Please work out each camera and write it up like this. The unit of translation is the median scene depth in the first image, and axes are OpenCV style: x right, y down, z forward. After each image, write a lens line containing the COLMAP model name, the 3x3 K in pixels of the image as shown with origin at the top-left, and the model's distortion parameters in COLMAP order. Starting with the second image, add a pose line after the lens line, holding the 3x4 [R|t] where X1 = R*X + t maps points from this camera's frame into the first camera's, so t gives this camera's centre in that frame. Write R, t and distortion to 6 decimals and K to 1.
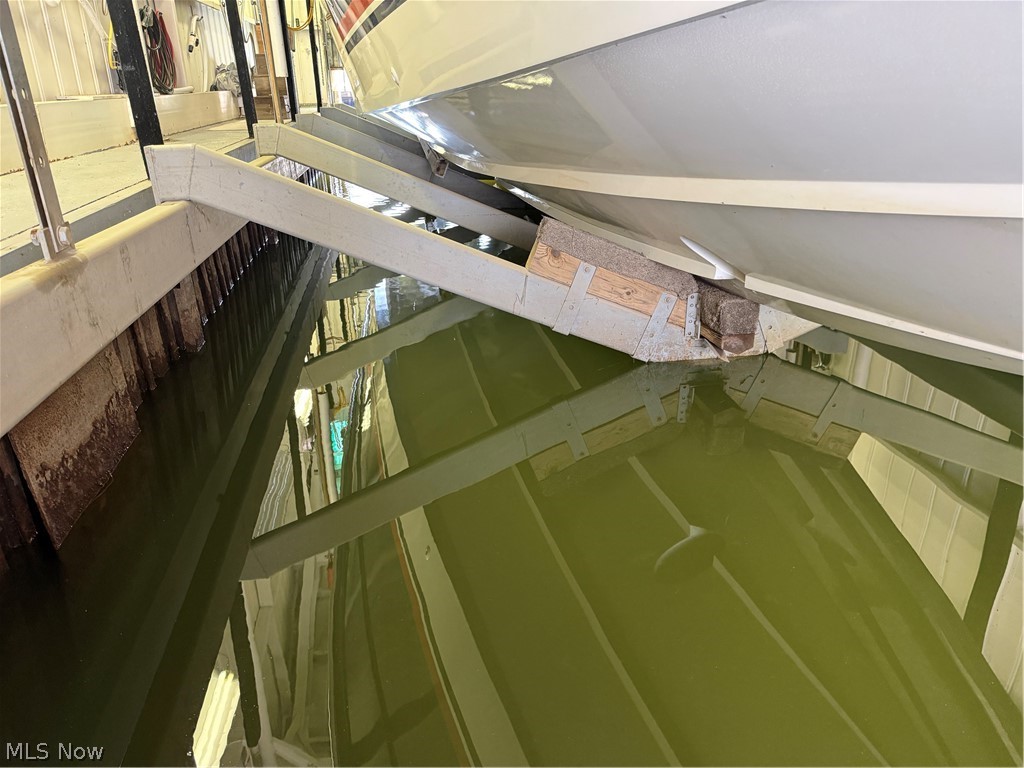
lens RADIAL K [[725.2, 0, 515.8], [0, 725.2, 382.4], [0, 0, 1]] dist [0.029847, -0.053880]
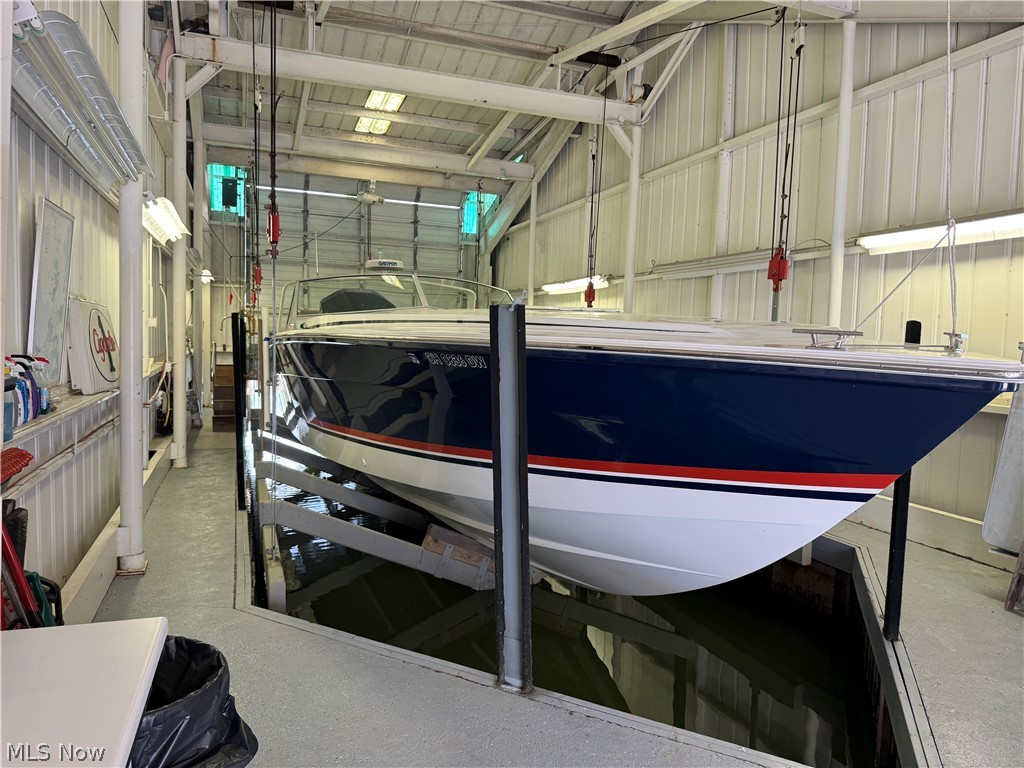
lens RADIAL K [[725.2, 0, 517.3], [0, 725.2, 381.4], [0, 0, 1]] dist [0.029847, -0.053880]
pose [[0.973758, 0.023946, 0.226321, -0.209446], [0.054075, 0.941627, -0.332288, 0.104943], [-0.221066, 0.335807, 0.915622, -1.207347]]
